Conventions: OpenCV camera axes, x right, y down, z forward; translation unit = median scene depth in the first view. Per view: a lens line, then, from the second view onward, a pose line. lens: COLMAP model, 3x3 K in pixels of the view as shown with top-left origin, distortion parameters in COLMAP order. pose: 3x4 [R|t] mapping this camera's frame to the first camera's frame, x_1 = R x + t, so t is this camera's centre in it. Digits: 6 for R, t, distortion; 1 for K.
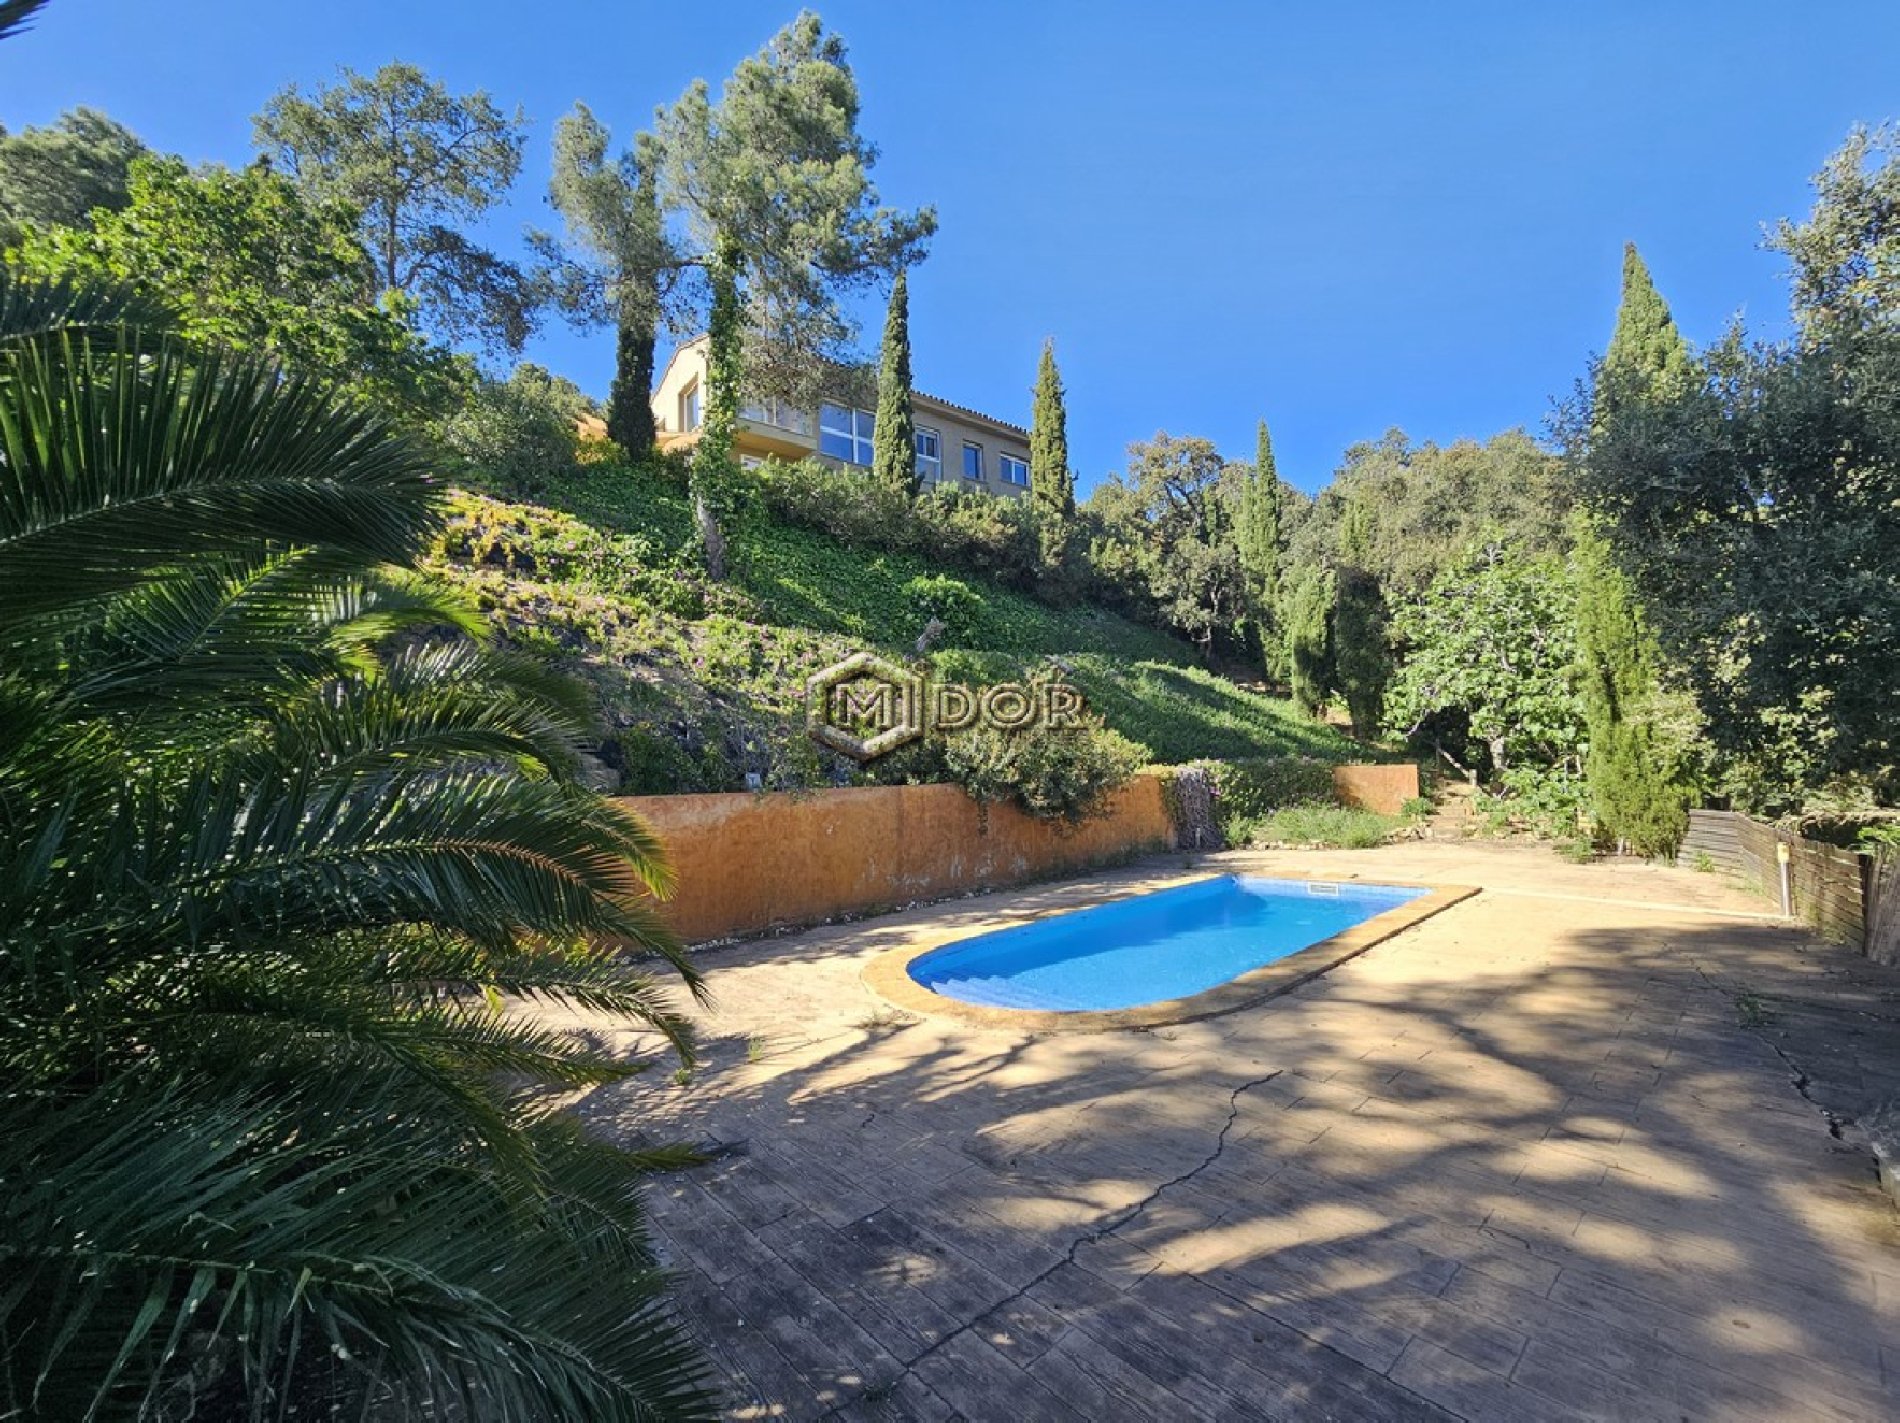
lens RADIAL K [[768.4, 0, 949.2], [0, 768.4, 712.0], [0, 0, 1]] dist [-0.002821, -0.000427]
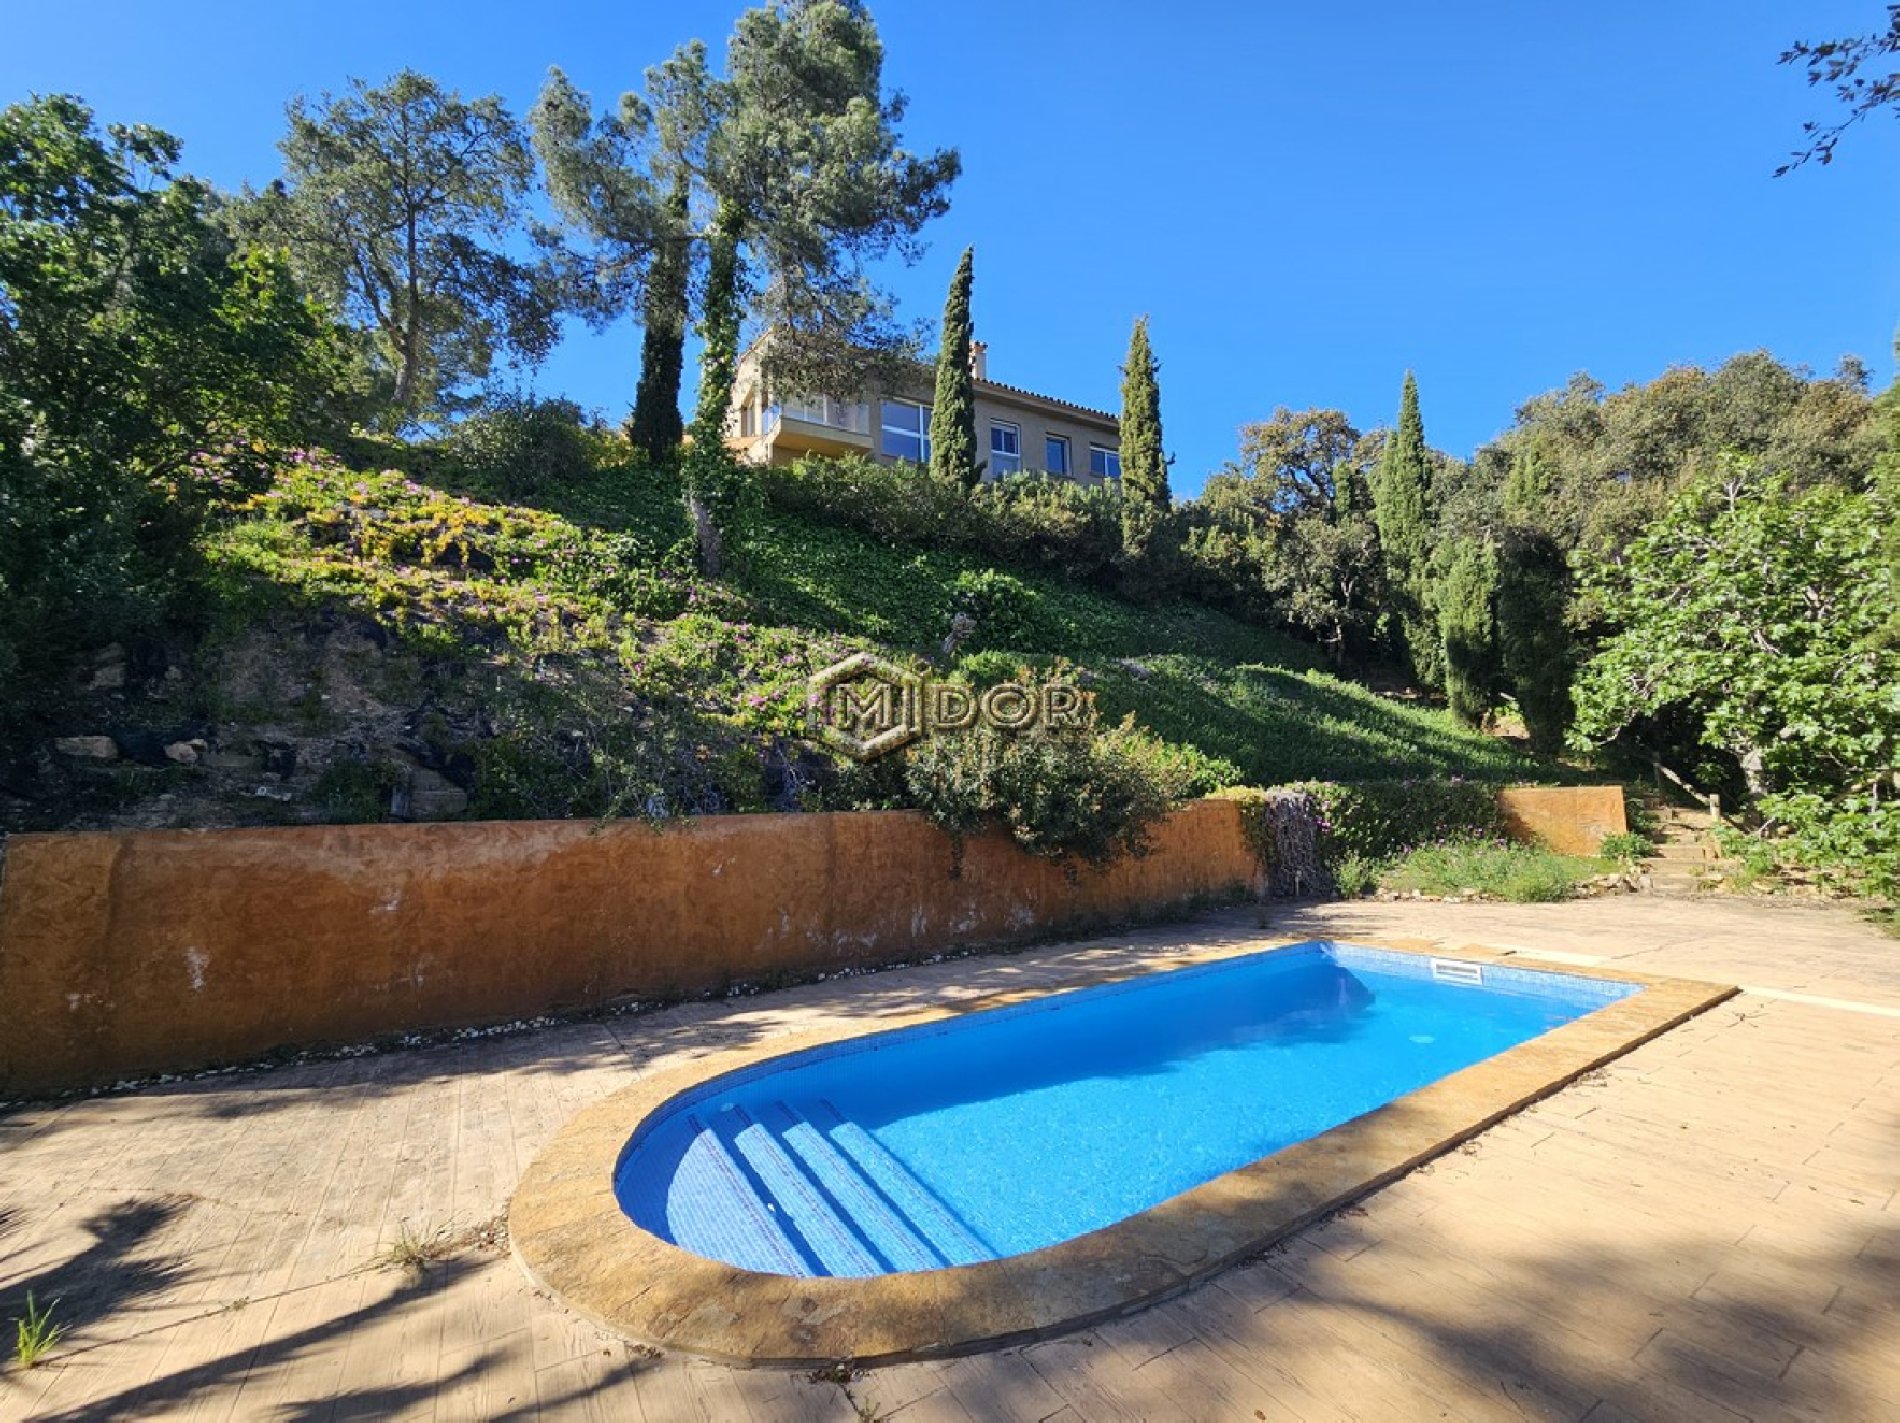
lens RADIAL K [[768.4, 0, 950.4], [0, 768.4, 713.6], [0, 0, 1]] dist [-0.002821, -0.000427]
pose [[0.982684, -0.018564, -0.184359, 0.124940], [0.012275, 0.999305, -0.035196, 0.017840], [0.184884, 0.032324, 0.982229, 0.177716]]
